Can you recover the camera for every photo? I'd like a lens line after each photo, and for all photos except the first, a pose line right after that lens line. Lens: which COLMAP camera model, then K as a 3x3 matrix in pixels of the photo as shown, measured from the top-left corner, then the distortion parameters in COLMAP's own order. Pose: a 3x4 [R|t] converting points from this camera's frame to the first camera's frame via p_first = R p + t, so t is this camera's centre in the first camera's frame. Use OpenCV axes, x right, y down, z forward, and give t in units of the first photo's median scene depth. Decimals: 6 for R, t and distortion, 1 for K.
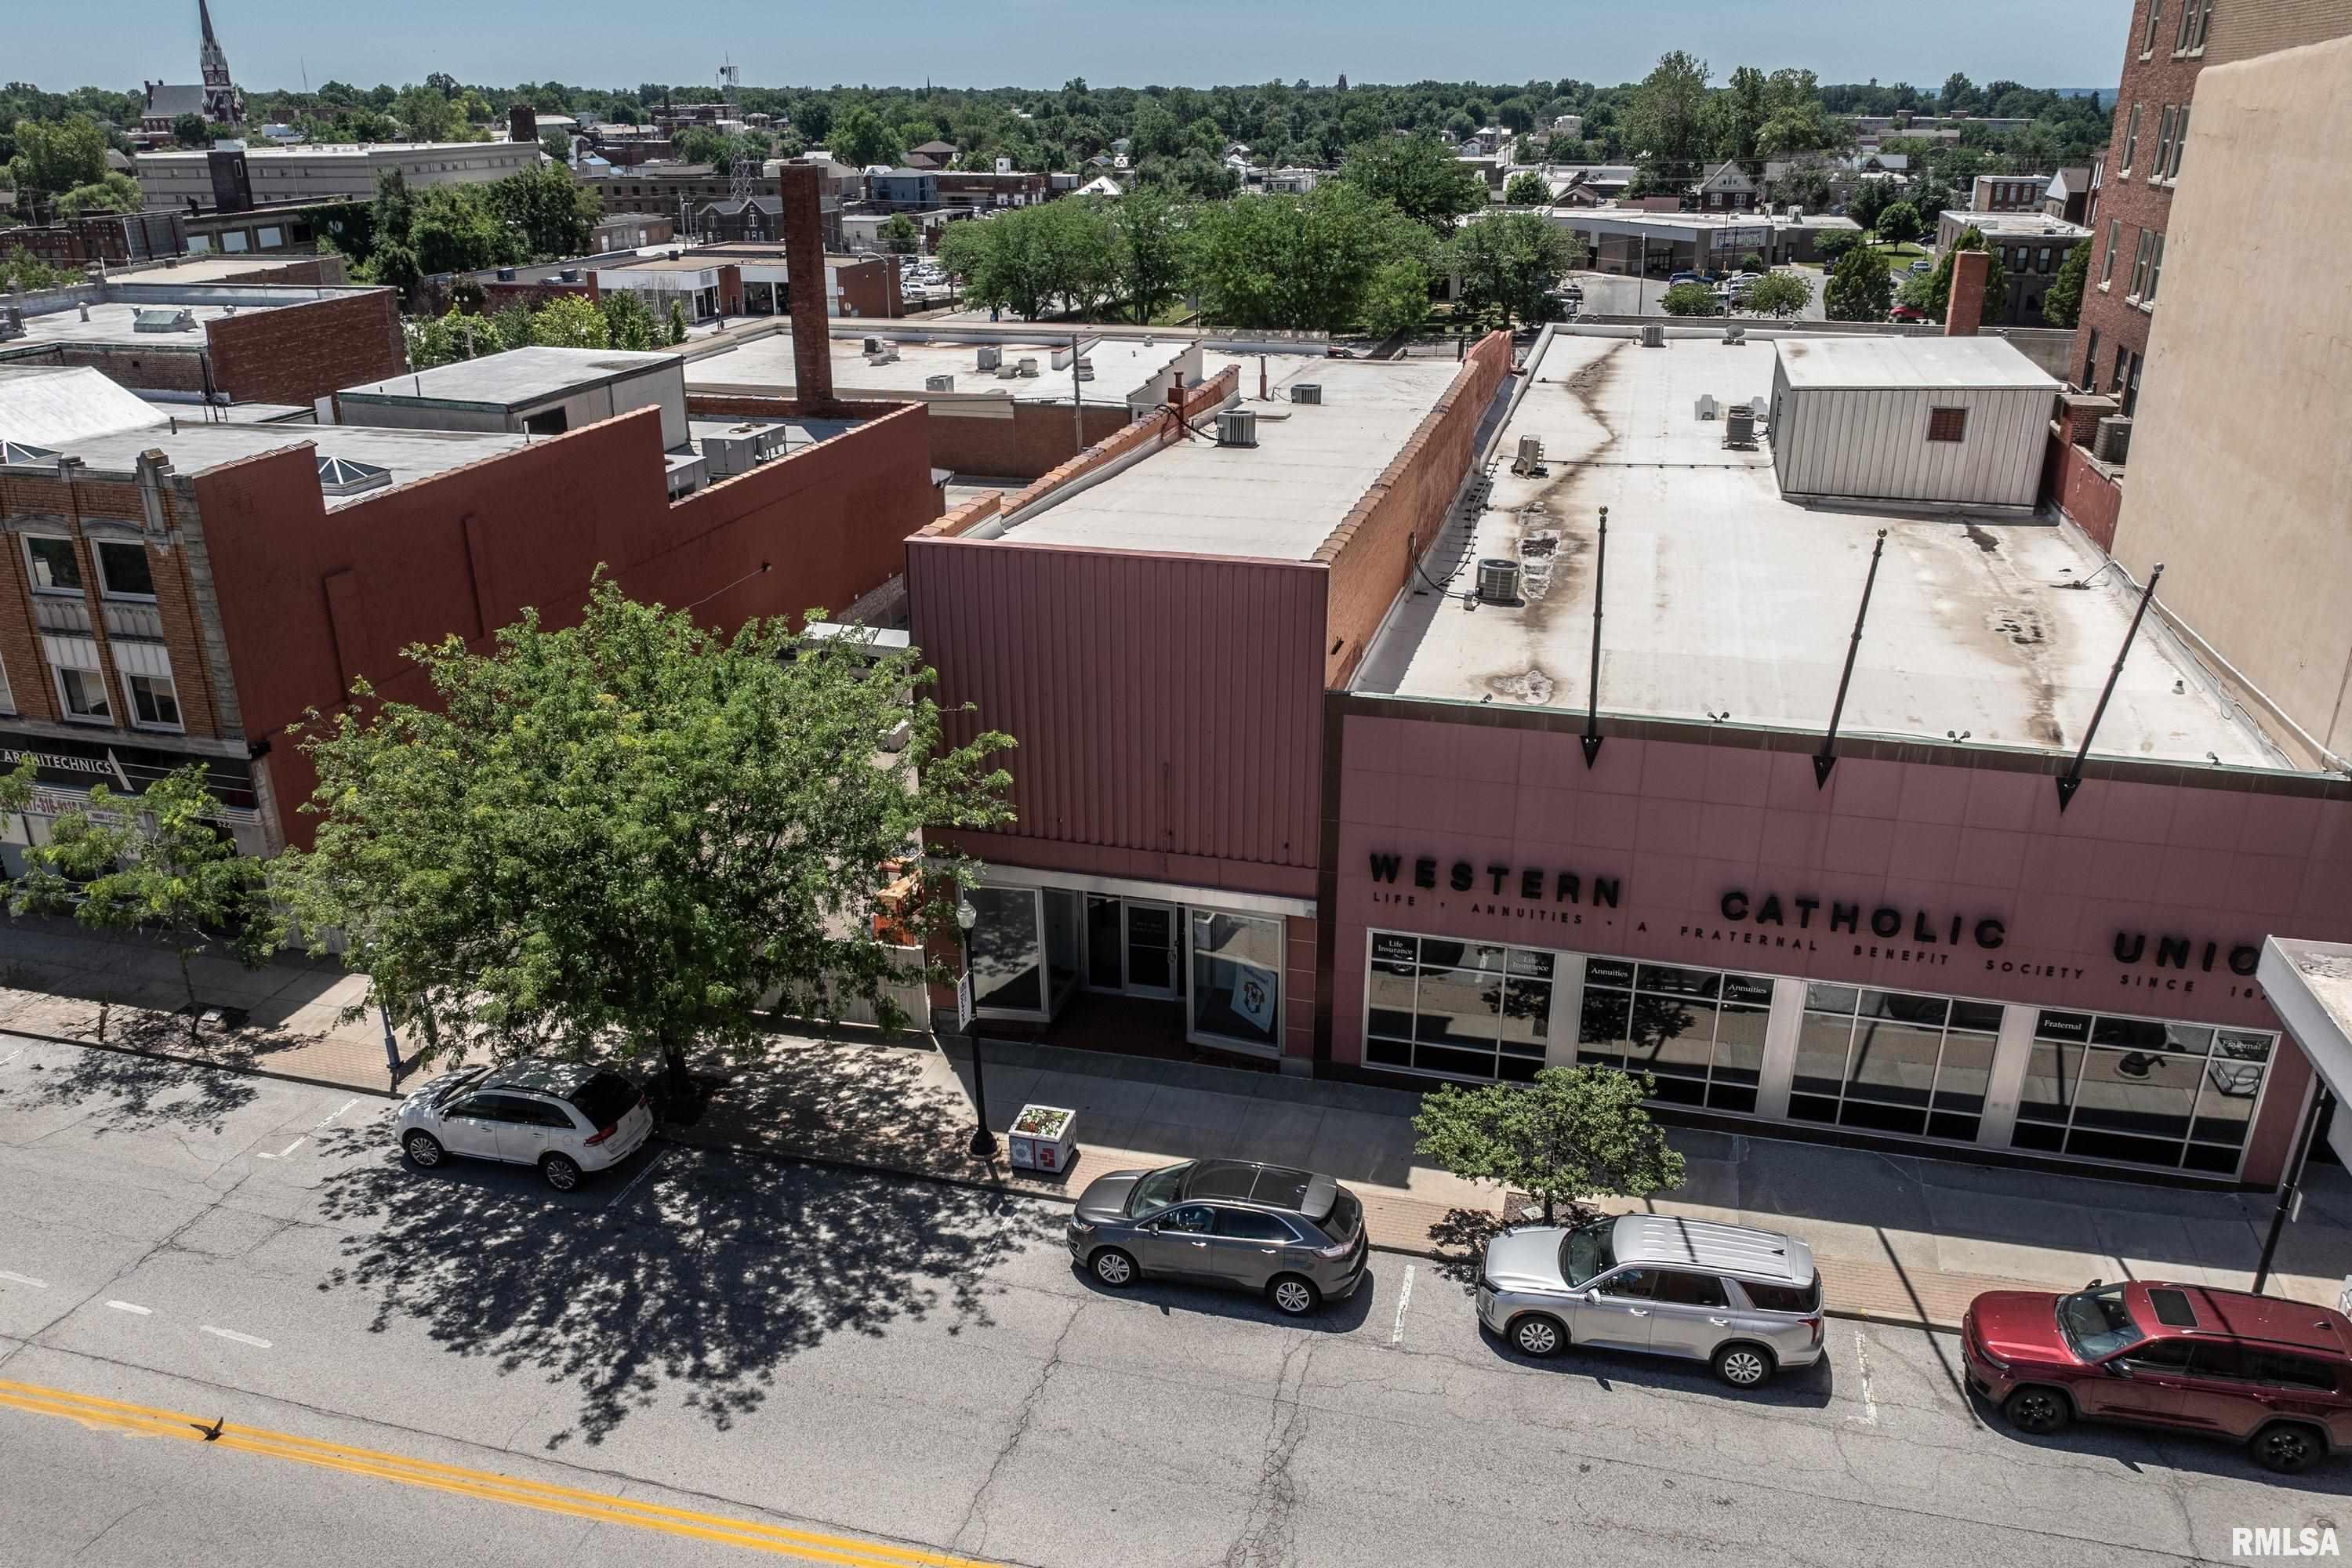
lens RADIAL K [[1738.7, 0, 1176.0], [0, 1738.7, 784.0], [0, 0, 1]] dist [-0.018983, -0.042340]
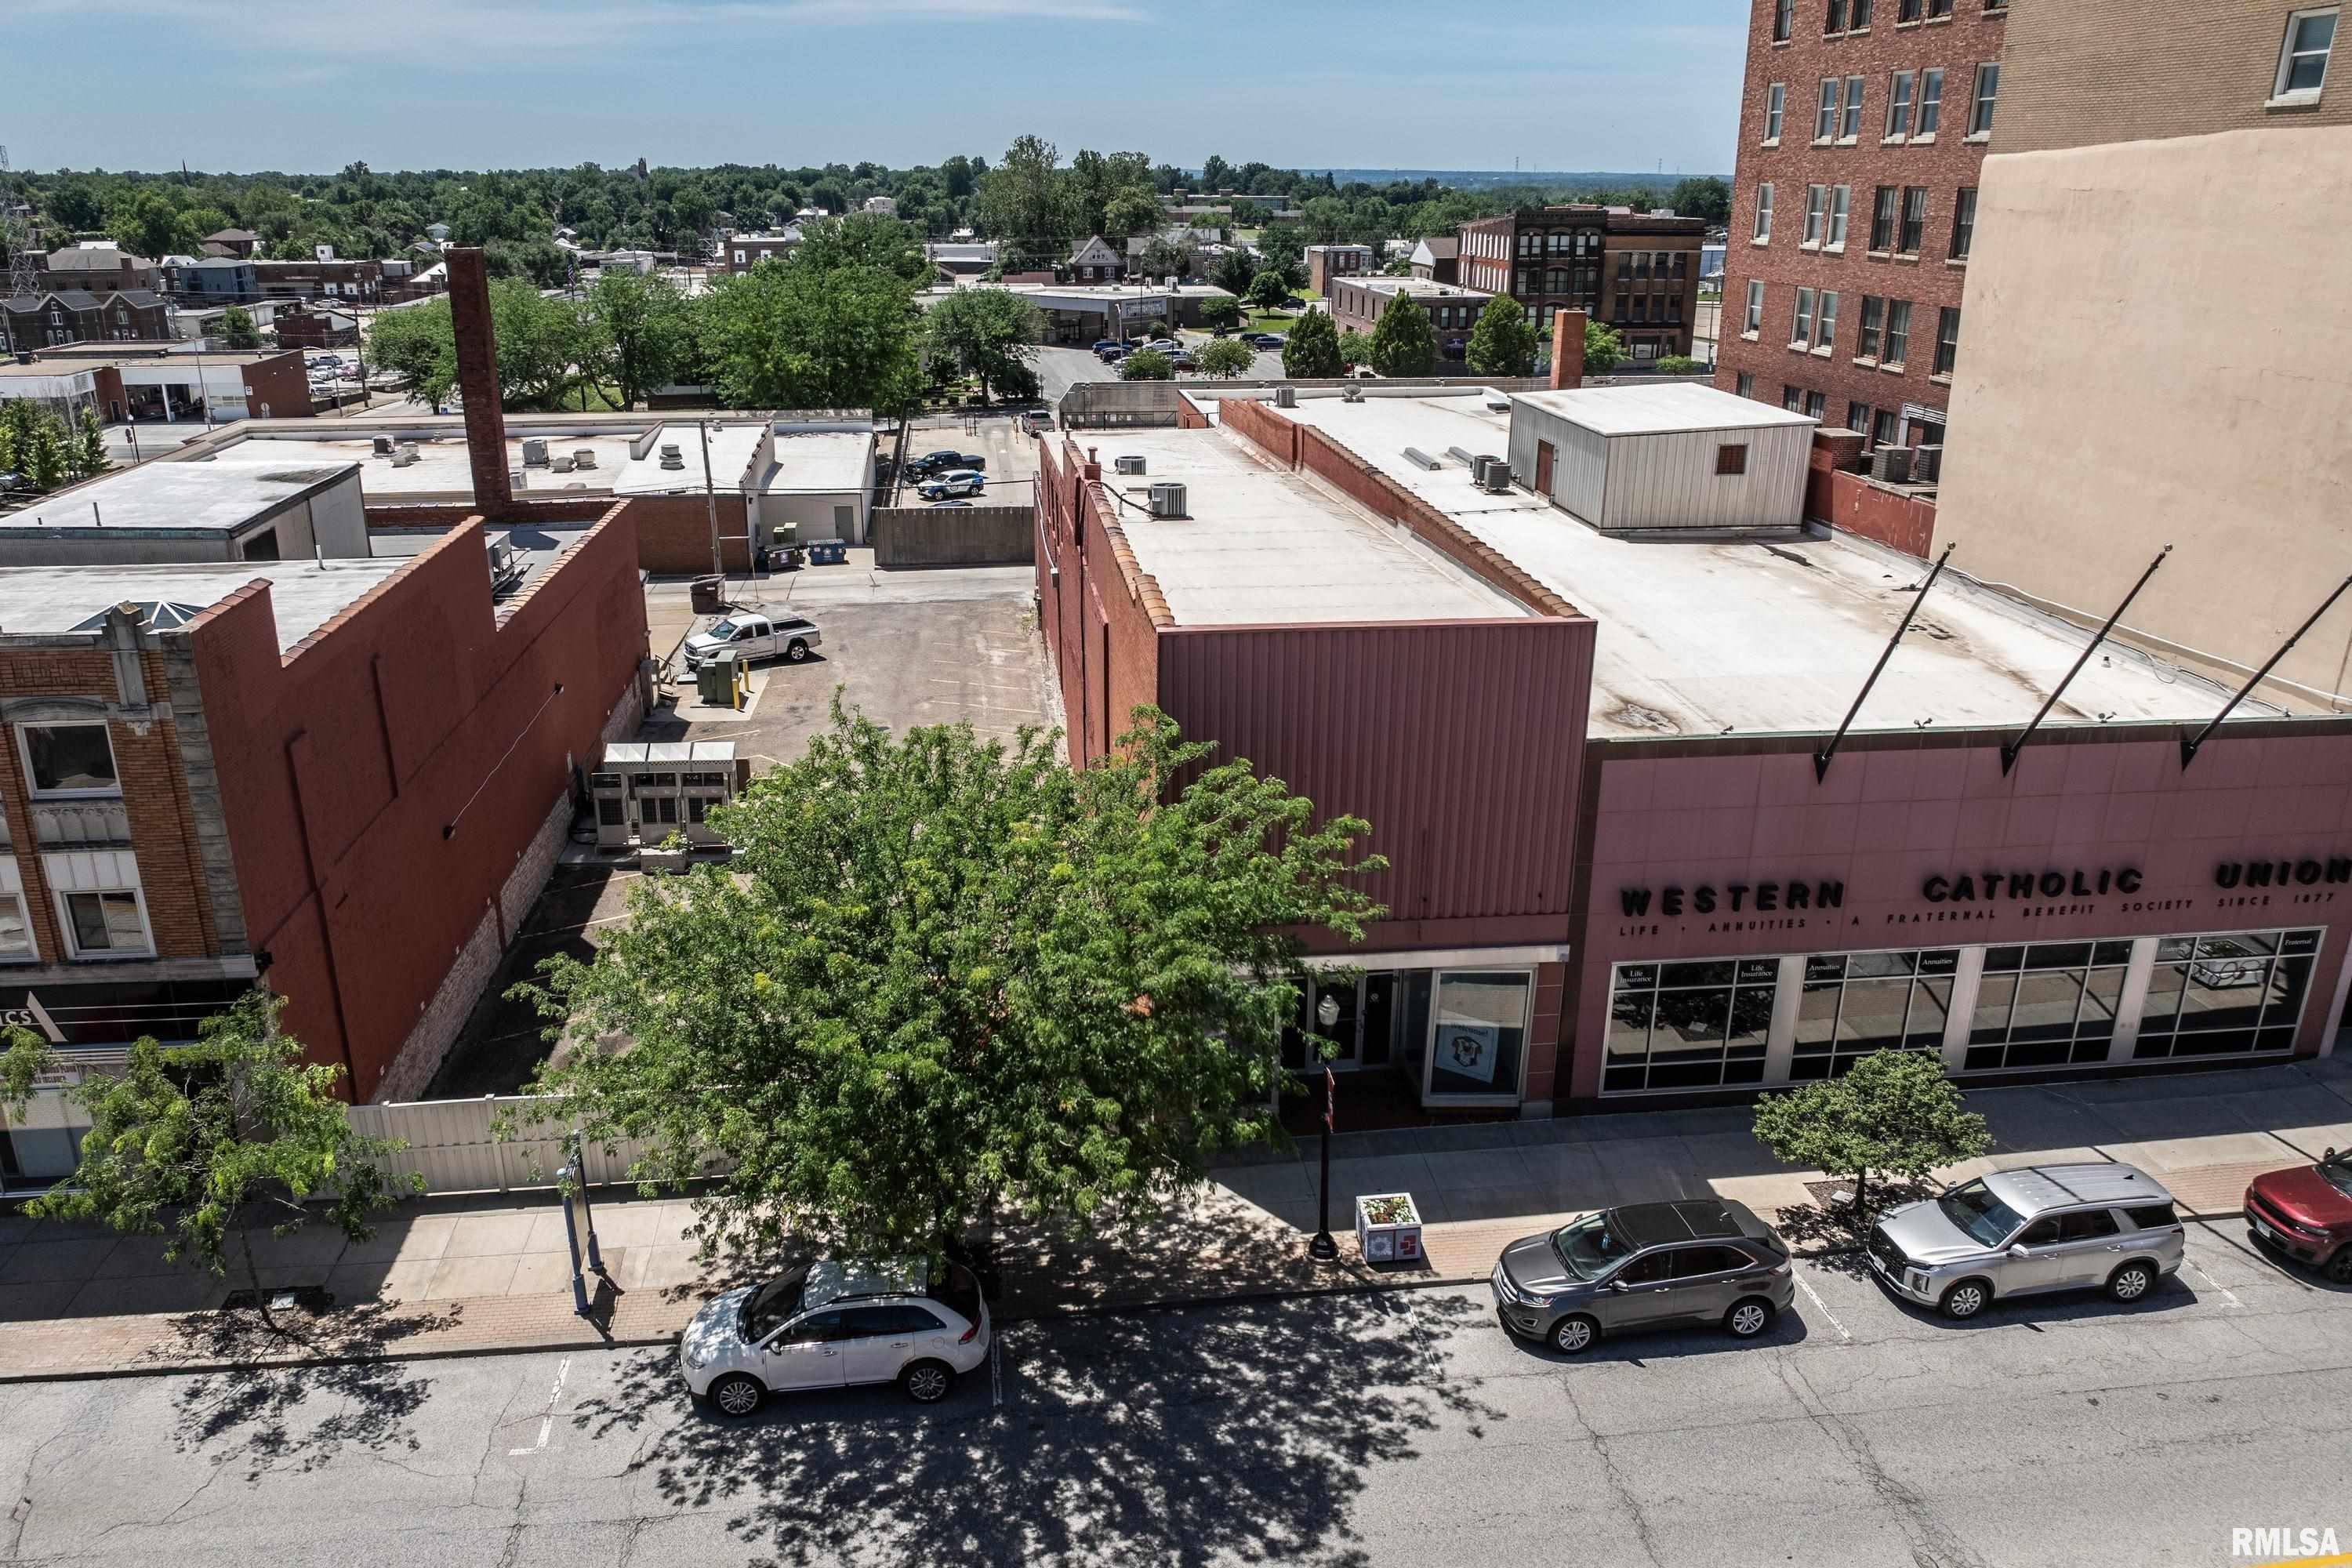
lens RADIAL K [[1704.9, 0, 1176.0], [0, 1704.9, 784.0], [0, 0, 1]] dist [-0.039526, 0.002850]
pose [[0.928733, -0.117999, 0.351471, -0.401940], [0.130329, 0.991404, -0.011541, -0.038375], [-0.347088, 0.056525, 0.936128, 0.110276]]
